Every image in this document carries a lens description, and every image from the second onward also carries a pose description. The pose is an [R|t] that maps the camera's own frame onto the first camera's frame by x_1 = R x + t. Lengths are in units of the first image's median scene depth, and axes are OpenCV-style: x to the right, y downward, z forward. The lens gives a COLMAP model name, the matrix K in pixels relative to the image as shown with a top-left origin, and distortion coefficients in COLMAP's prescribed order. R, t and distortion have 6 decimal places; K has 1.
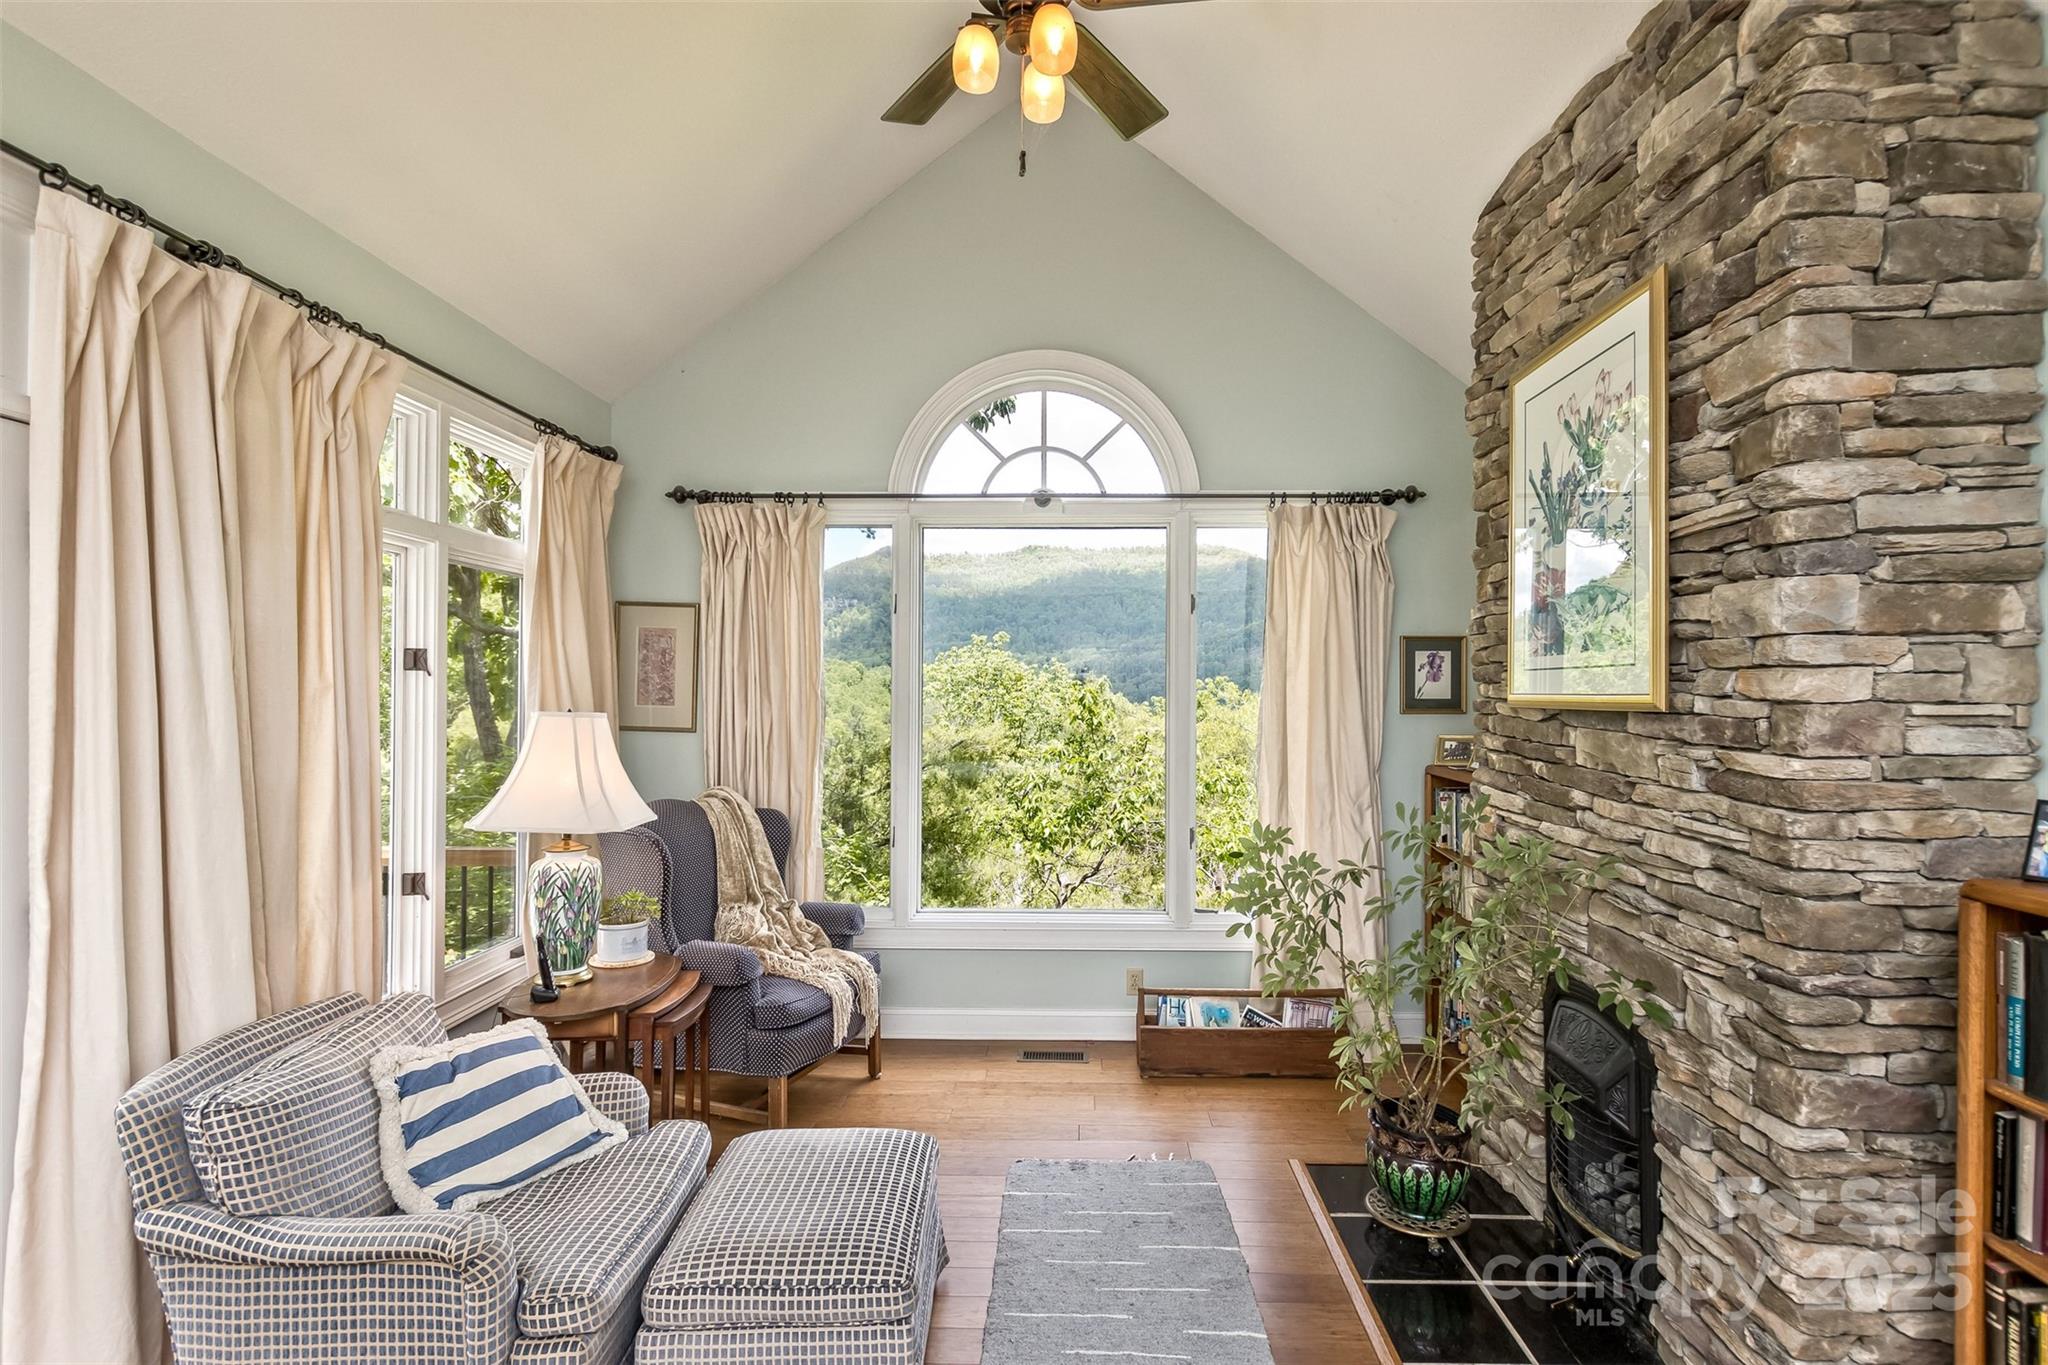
lens RADIAL K [[1009.4, 0, 1024.0], [0, 1009.4, 682.5], [0, 0, 1]] dist [-0.000066, -0.000142]
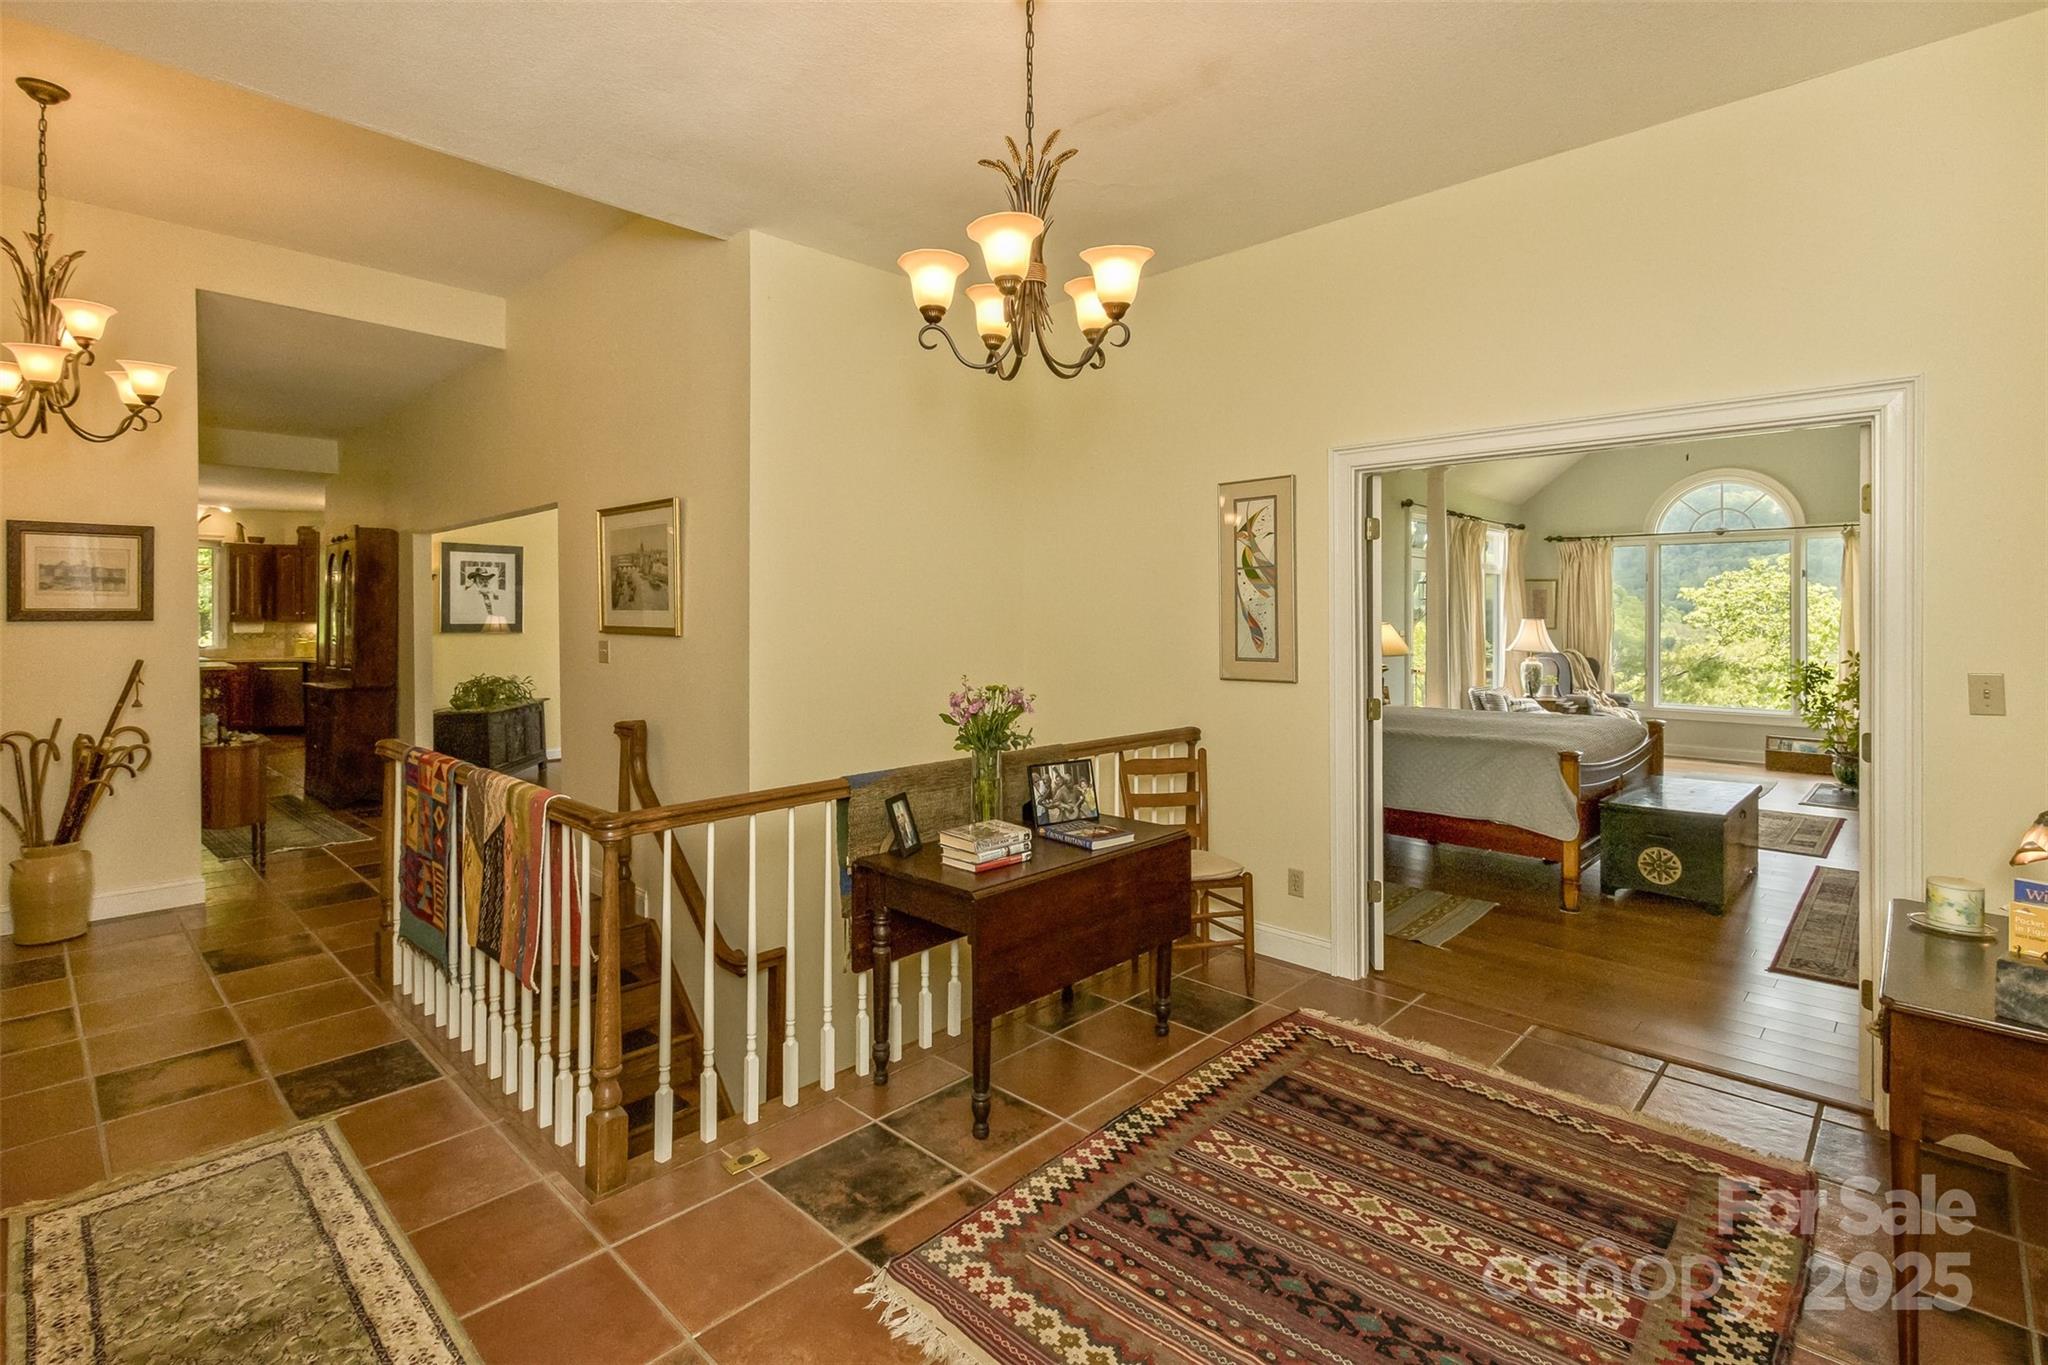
lens RADIAL K [[927.8, 0, 1018.9], [0, 927.8, 627.7], [0, 0, 1]] dist [-0.002407, -0.000216]
pose [[0.746602, 0.003499, -0.665262, 0.253759], [0.008482, 0.999855, 0.014779, -0.001387], [0.665217, -0.016677, 0.746464, -1.864753]]
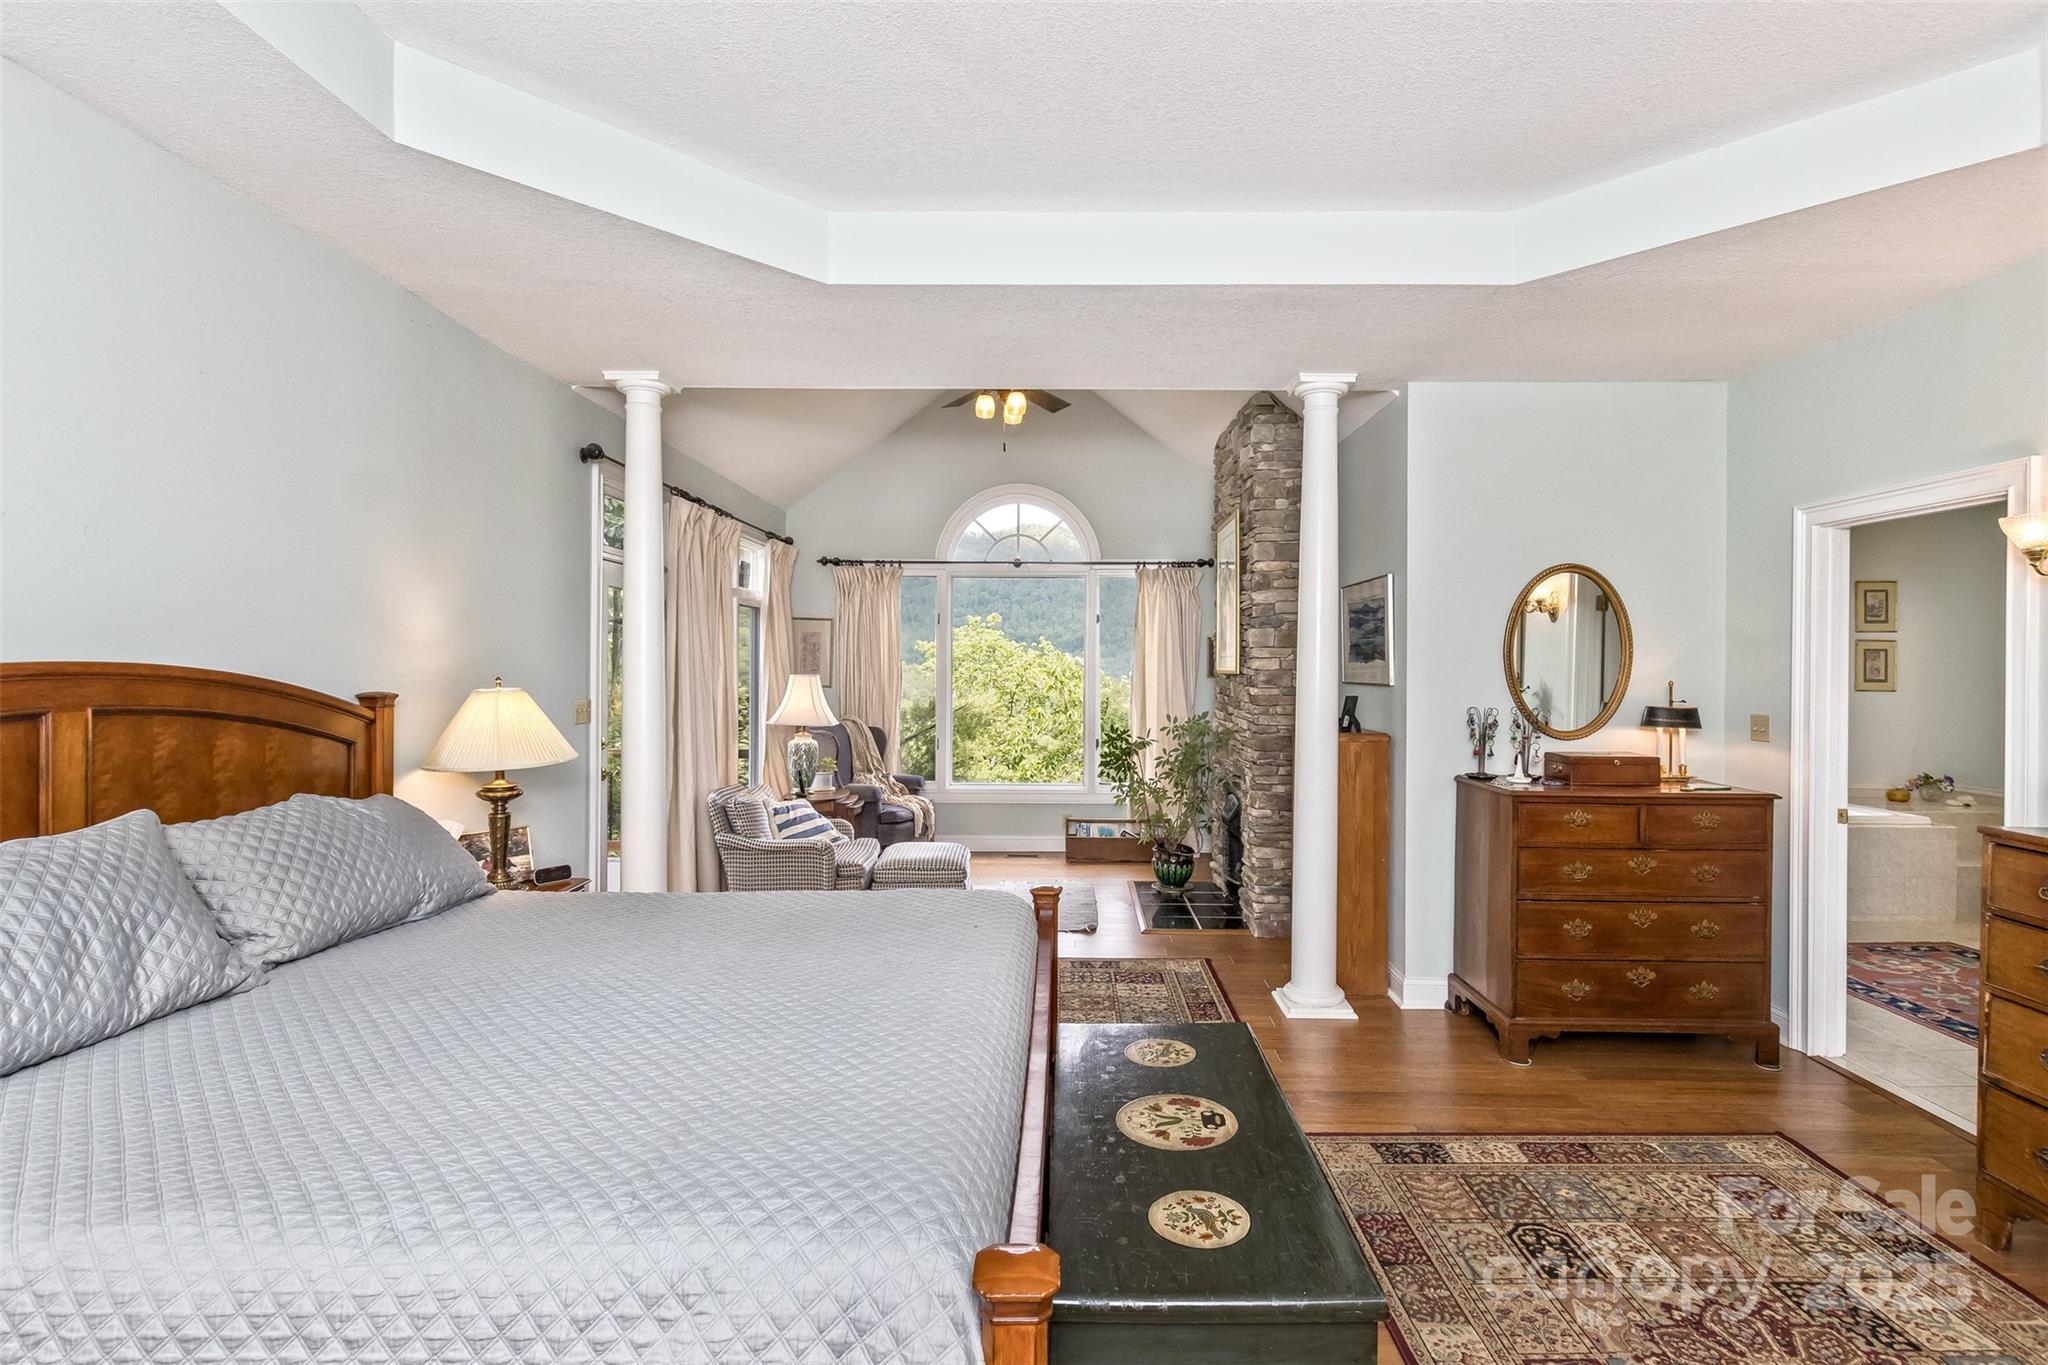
lens RADIAL K [[958.1, 0, 1024.0], [0, 958.1, 682.5], [0, 0, 1]] dist [0.002417, 0.000484]
pose [[0.999959, 0.001102, 0.008976, 0.016121], [-0.001331, 0.999673, 0.025538, -0.006432], [-0.008945, -0.025549, 0.999634, -0.851135]]
